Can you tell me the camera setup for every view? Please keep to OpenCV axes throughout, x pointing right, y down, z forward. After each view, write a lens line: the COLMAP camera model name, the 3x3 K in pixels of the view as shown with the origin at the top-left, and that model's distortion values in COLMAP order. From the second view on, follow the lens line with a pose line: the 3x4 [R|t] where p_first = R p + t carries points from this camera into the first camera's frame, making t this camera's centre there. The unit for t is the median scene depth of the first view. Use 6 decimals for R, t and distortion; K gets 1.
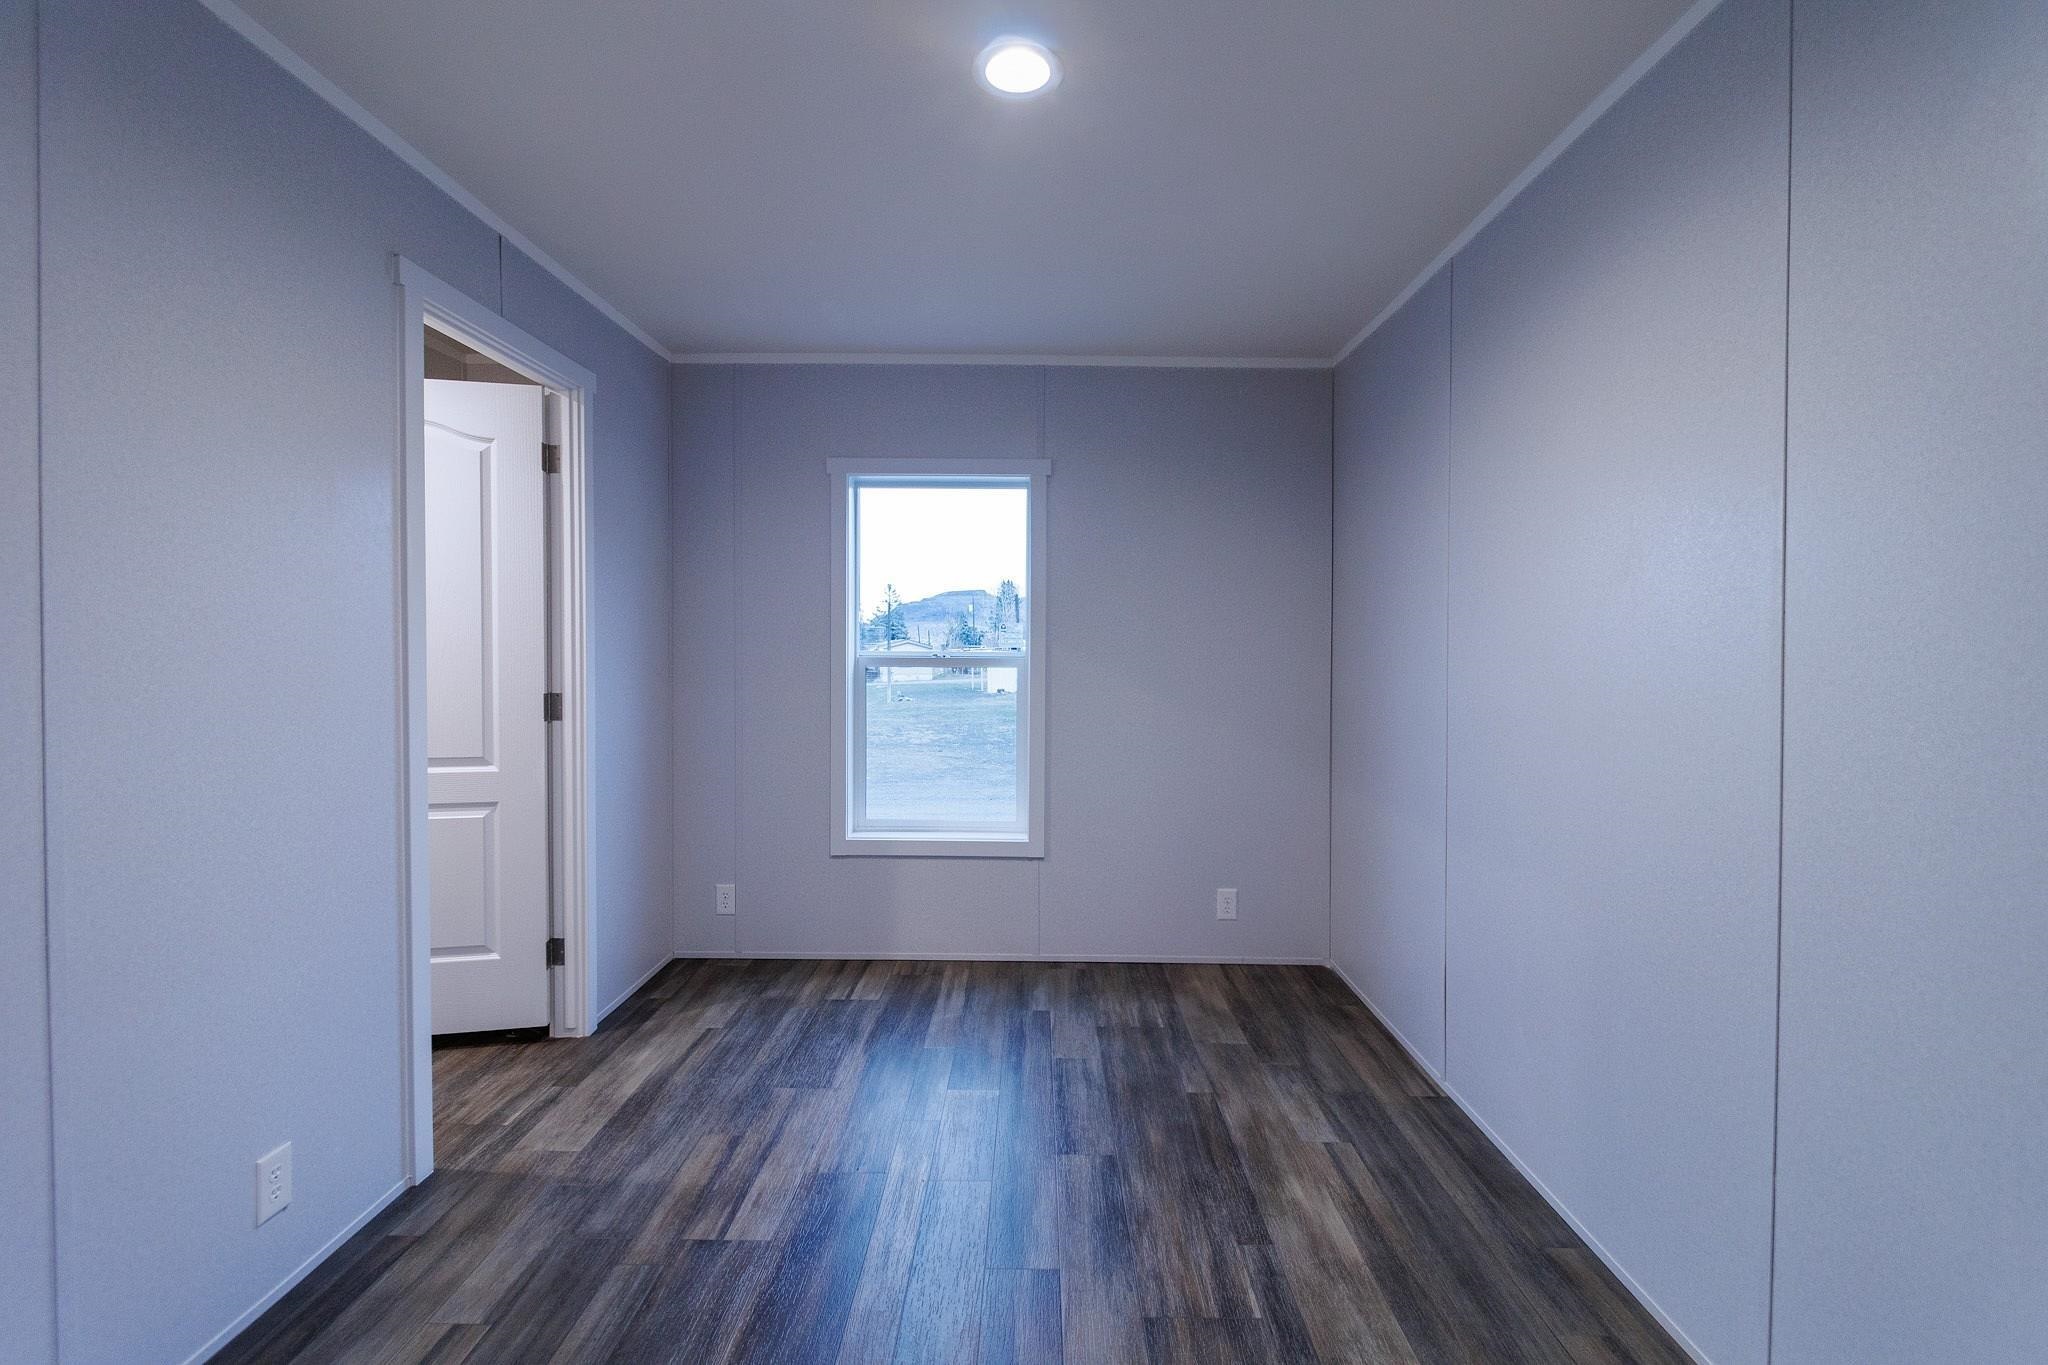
lens RADIAL K [[947.3, 0, 1030.7], [0, 947.3, 664.0], [0, 0, 1]] dist [0.005722, -0.006558]
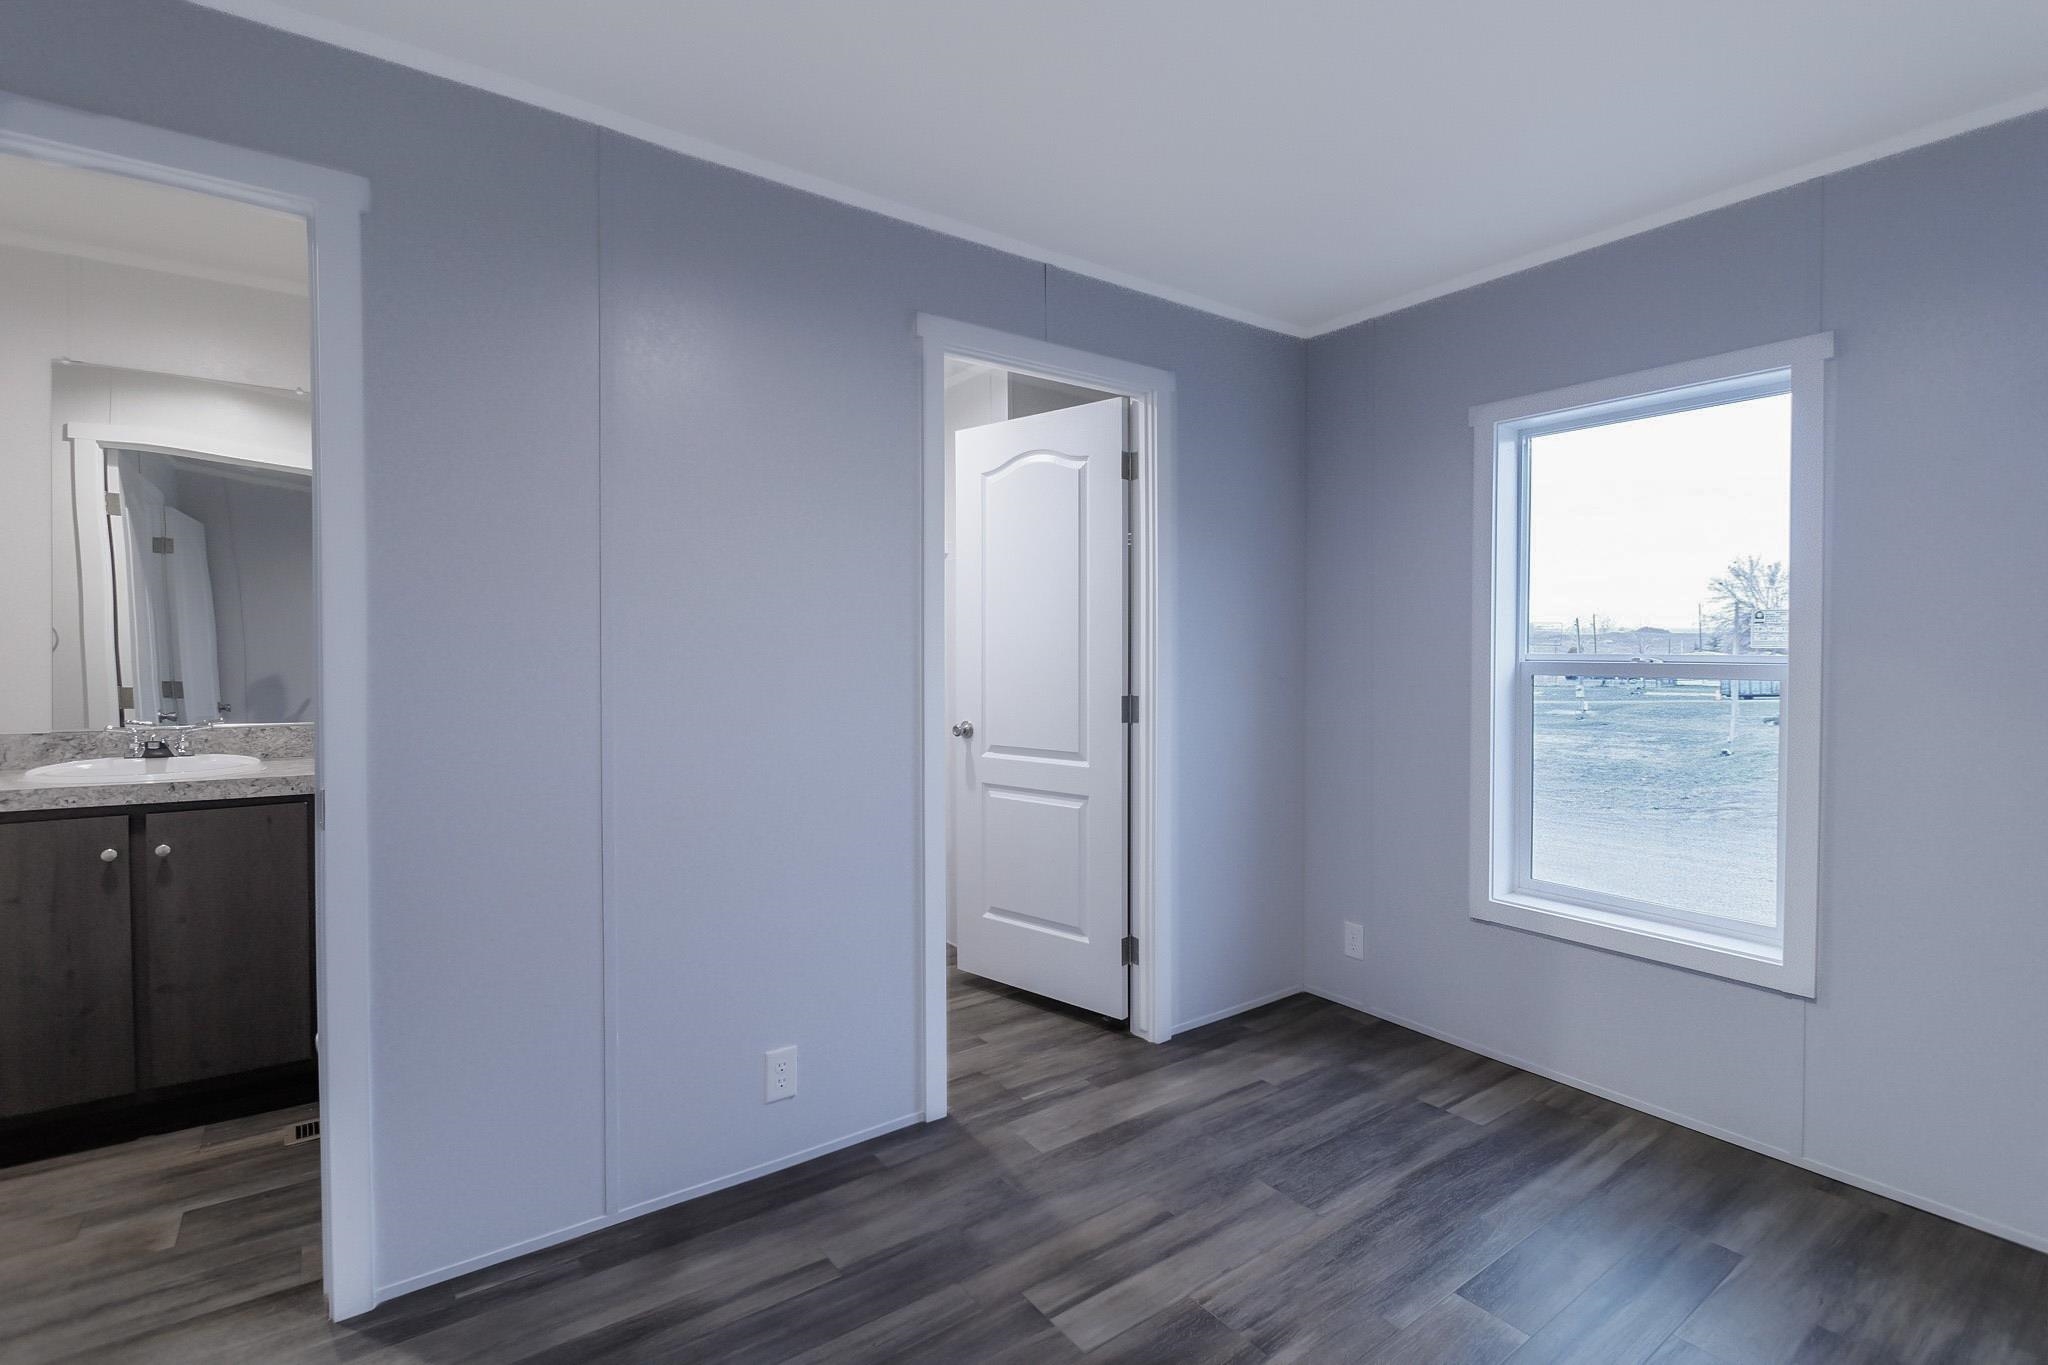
lens RADIAL K [[947.3, 0, 1014.6], [0, 947.3, 666.3], [0, 0, 1]] dist [0.005722, -0.006558]
pose [[0.595878, 0.011712, -0.802990, 0.242973], [-0.012694, 0.999906, 0.005165, -0.004920], [0.802975, 0.007115, 0.595971, 0.297689]]
